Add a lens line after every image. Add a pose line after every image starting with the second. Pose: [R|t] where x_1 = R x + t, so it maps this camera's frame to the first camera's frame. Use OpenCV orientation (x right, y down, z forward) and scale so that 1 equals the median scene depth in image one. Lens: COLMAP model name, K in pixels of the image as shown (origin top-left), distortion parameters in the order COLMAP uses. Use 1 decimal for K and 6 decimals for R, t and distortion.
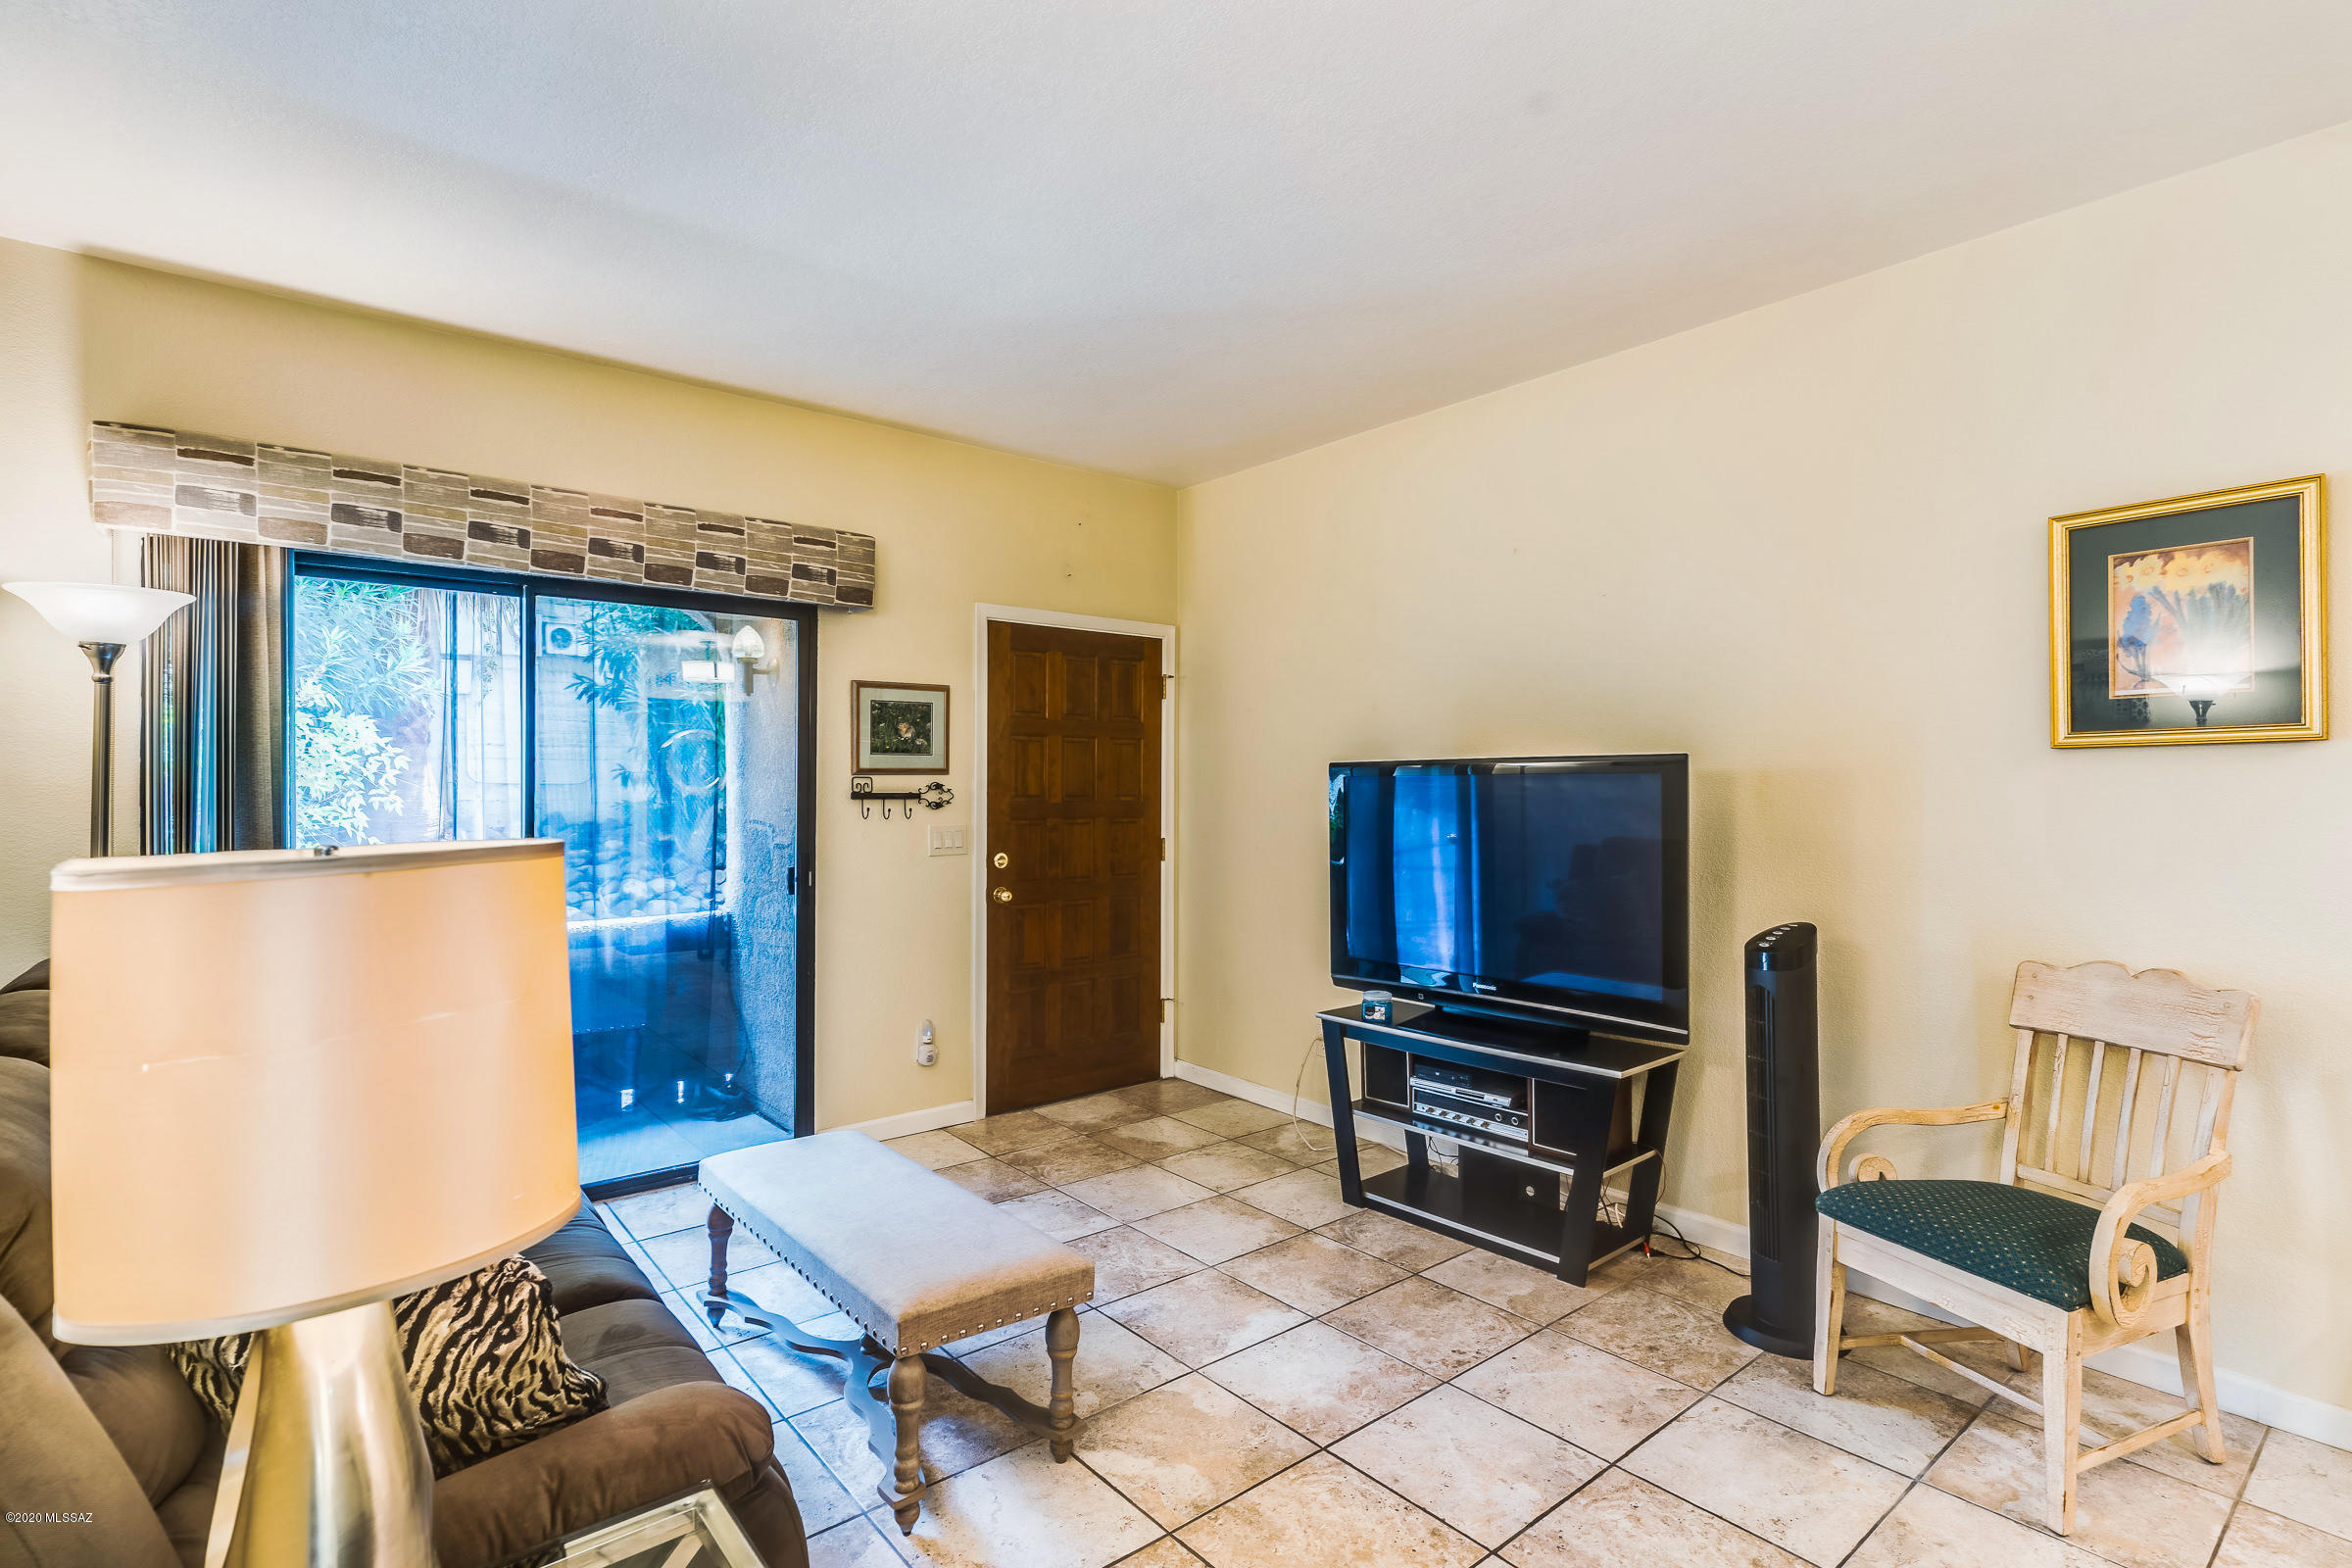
lens RADIAL K [[1126.1, 0, 1170.3], [0, 1126.1, 791.7], [0, 0, 1]] dist [0.001541, 0.000020]
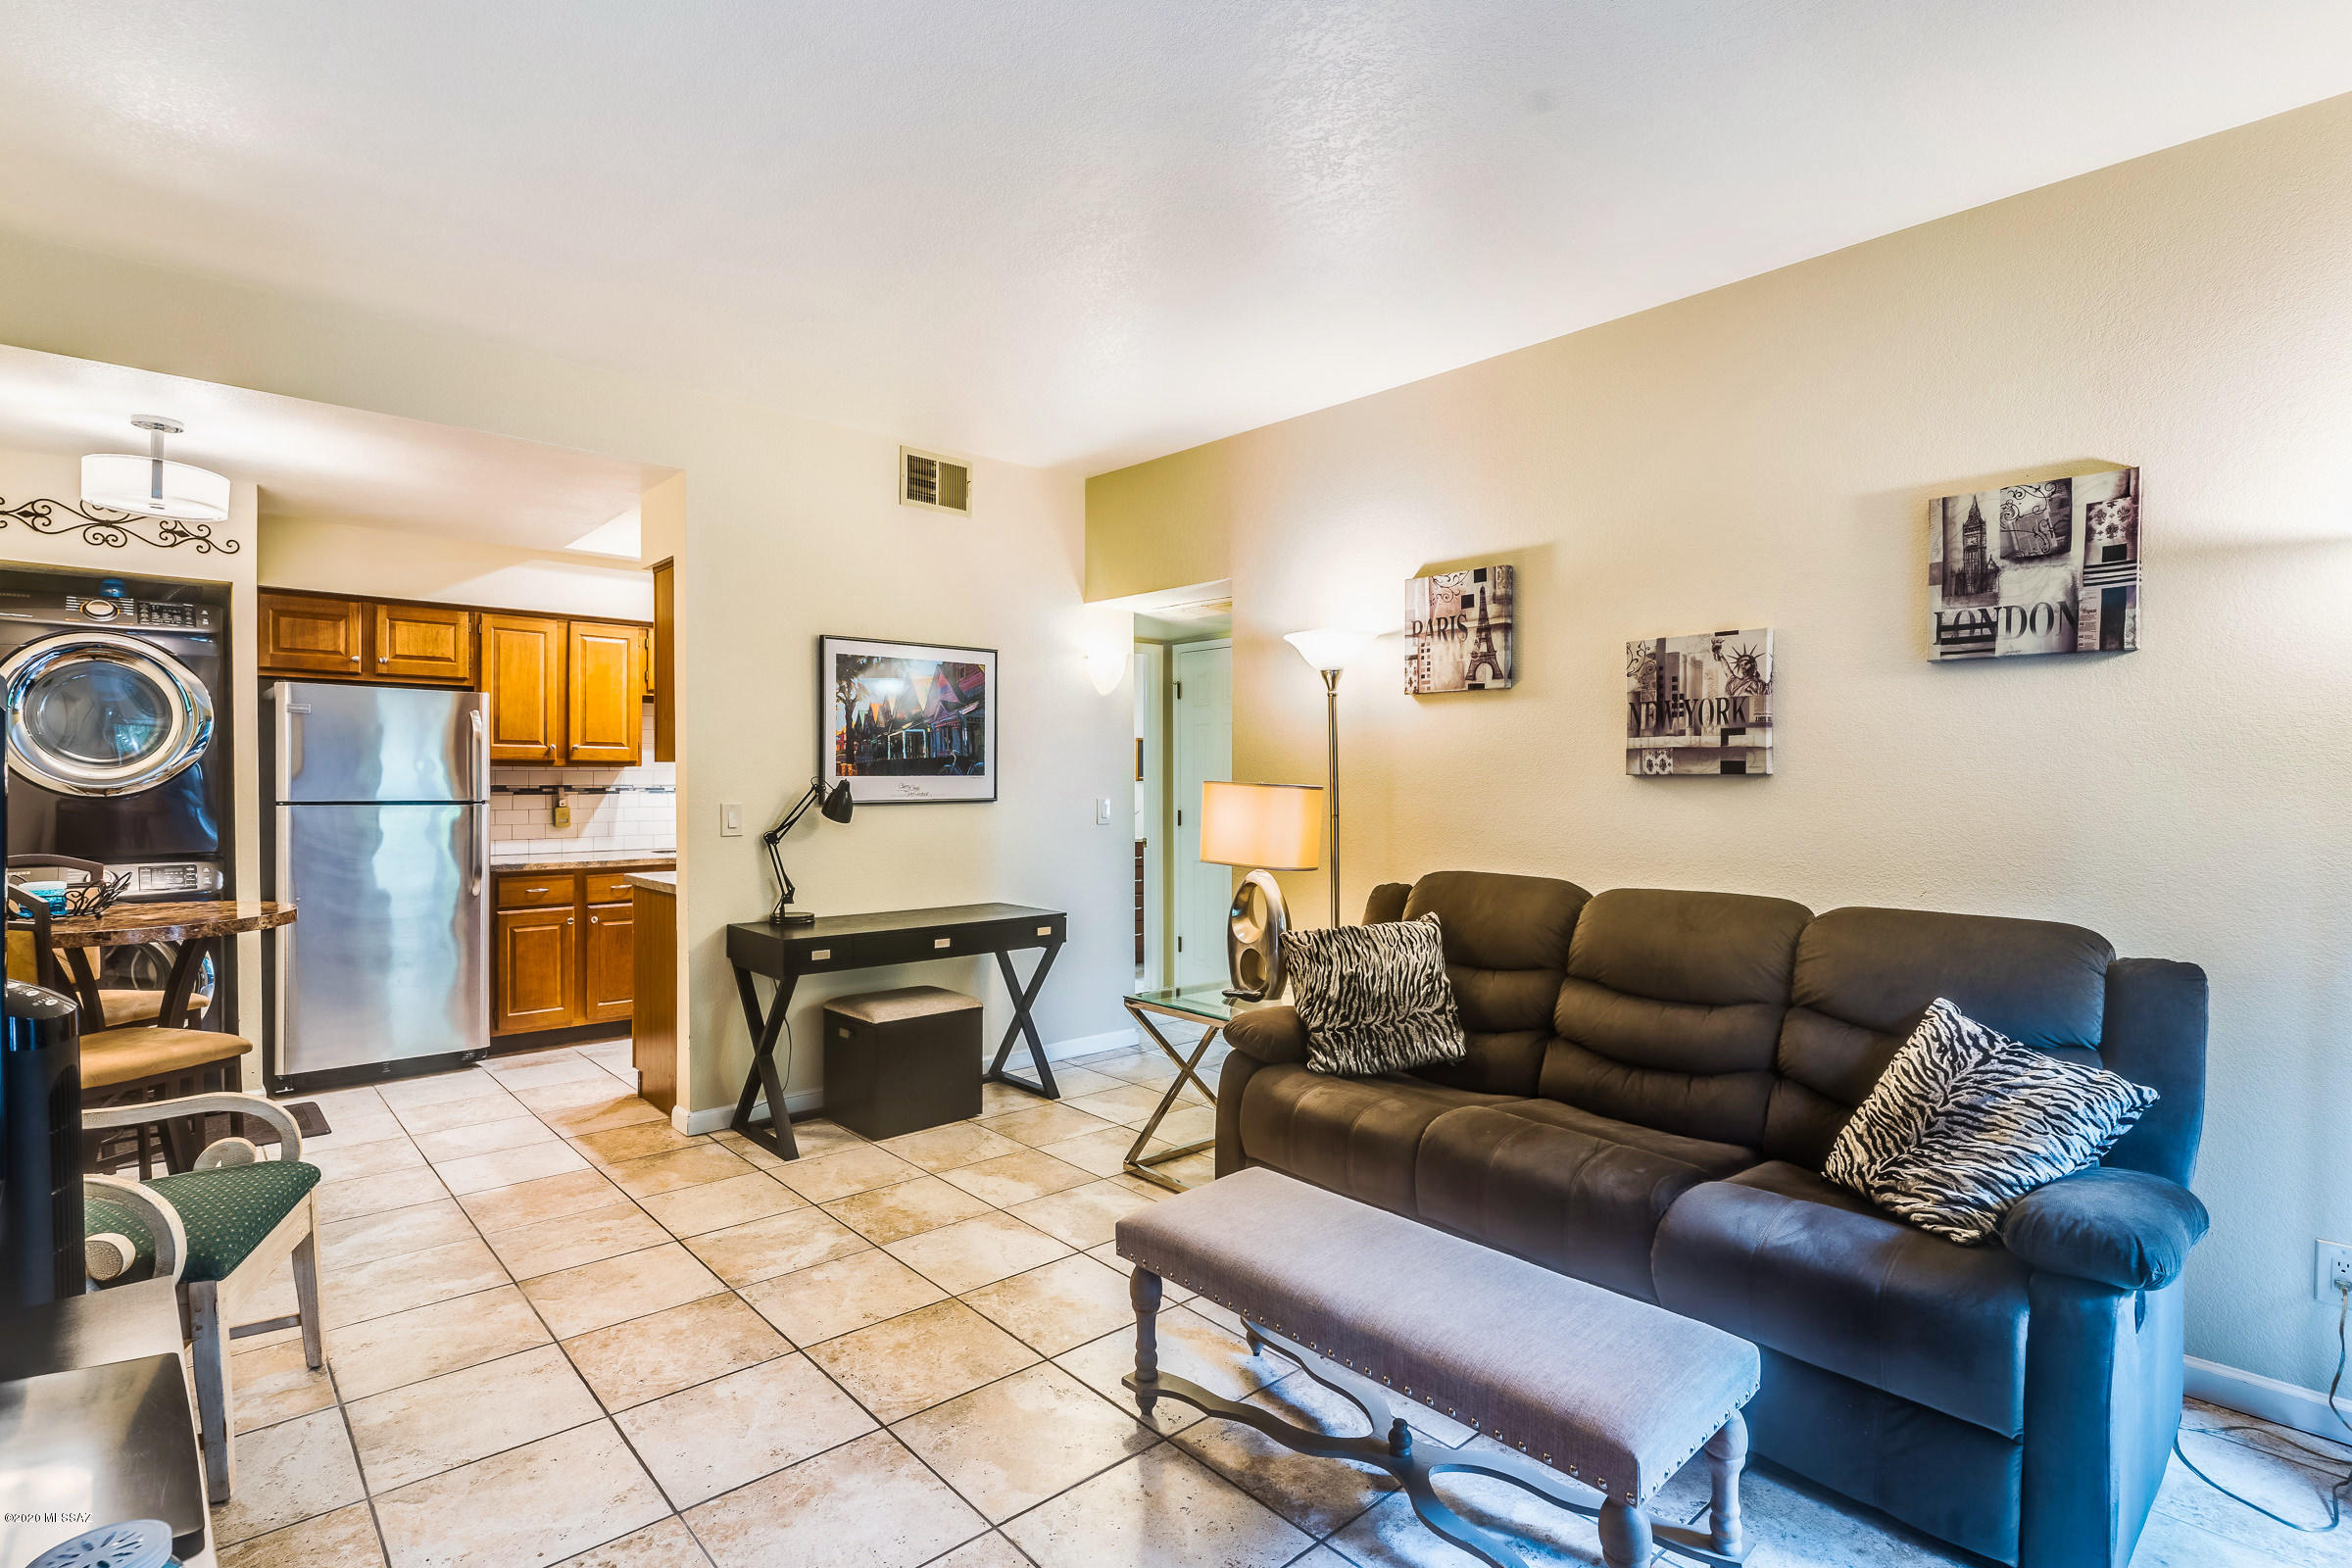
lens RADIAL K [[1137.6, 0, 1182.2], [0, 1137.6, 790.9], [0, 0, 1]] dist [-0.002136, -0.000490]
pose [[-0.998409, -0.005873, -0.056087, -0.037266], [-0.006747, 0.999858, 0.015417, 0.002608], [0.055989, 0.015771, -0.998307, 1.118200]]
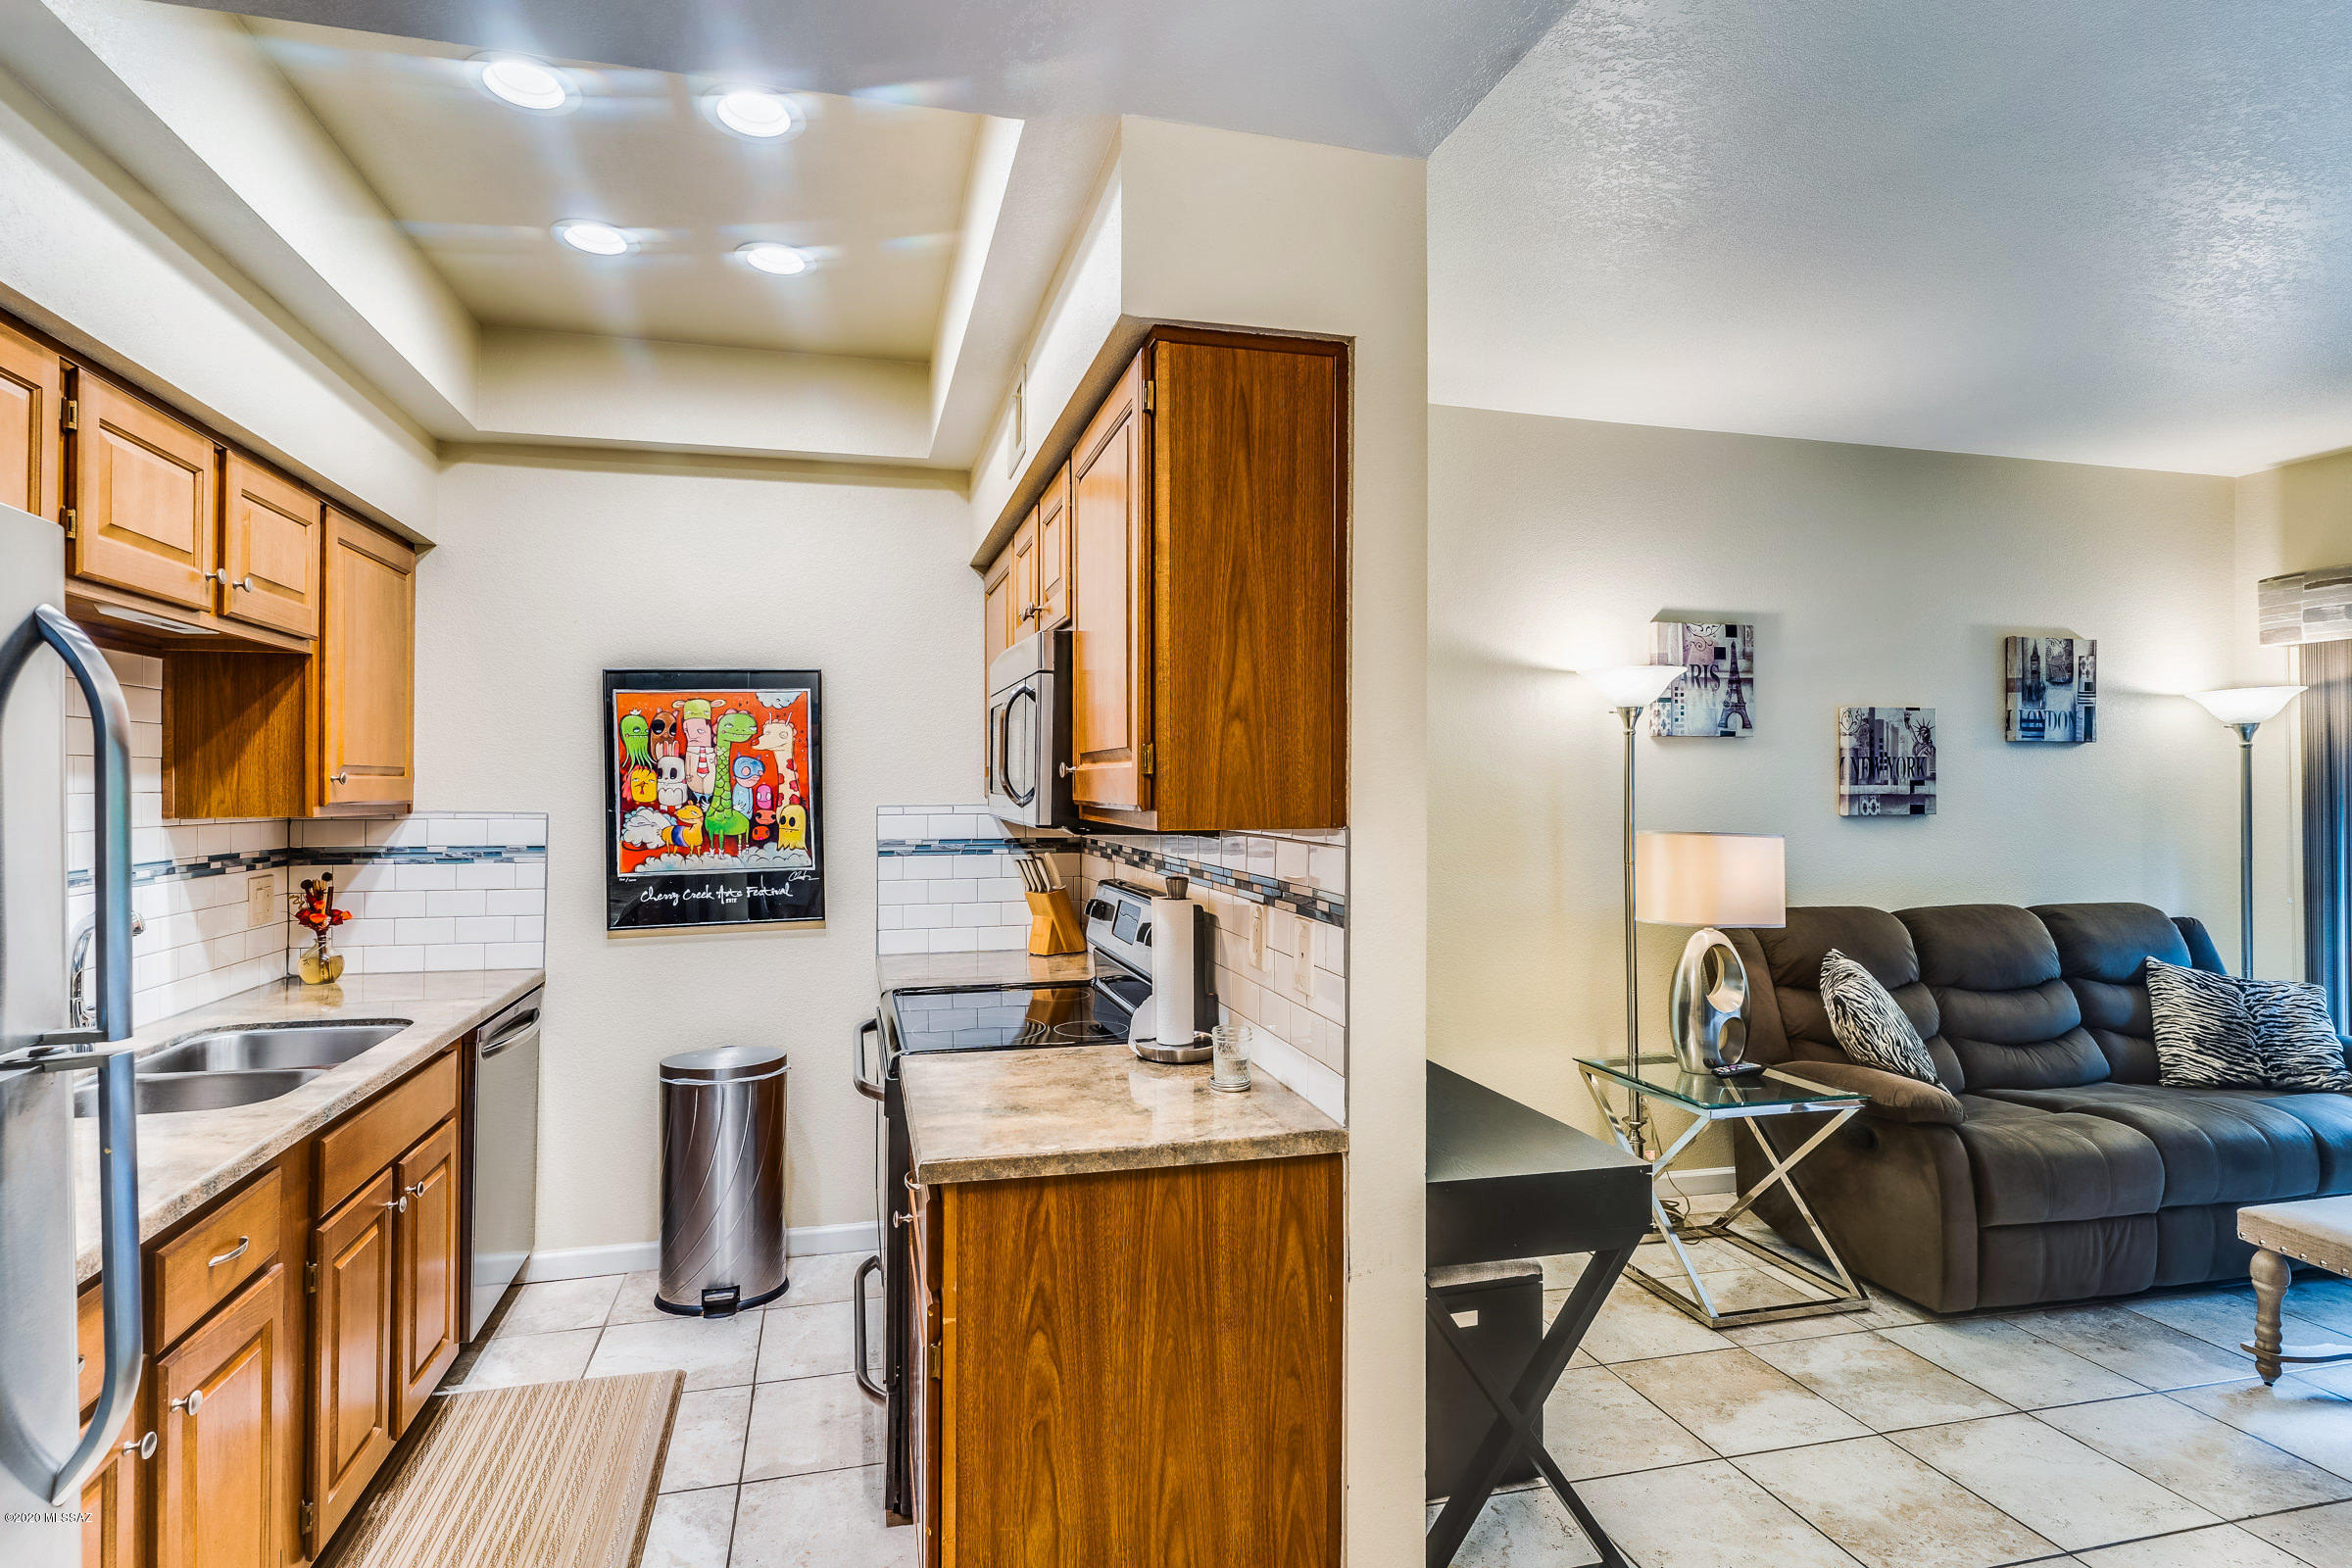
lens RADIAL K [[1149.4, 0, 1132.1], [0, 1149.4, 768.7], [0, 0, 1]] dist [0.006132, -0.000921]
pose [[-0.424609, -0.014862, -0.905255, 0.788703], [-0.007333, 0.999889, -0.012976, -0.022137], [0.905347, 0.001129, -0.424671, 0.175676]]
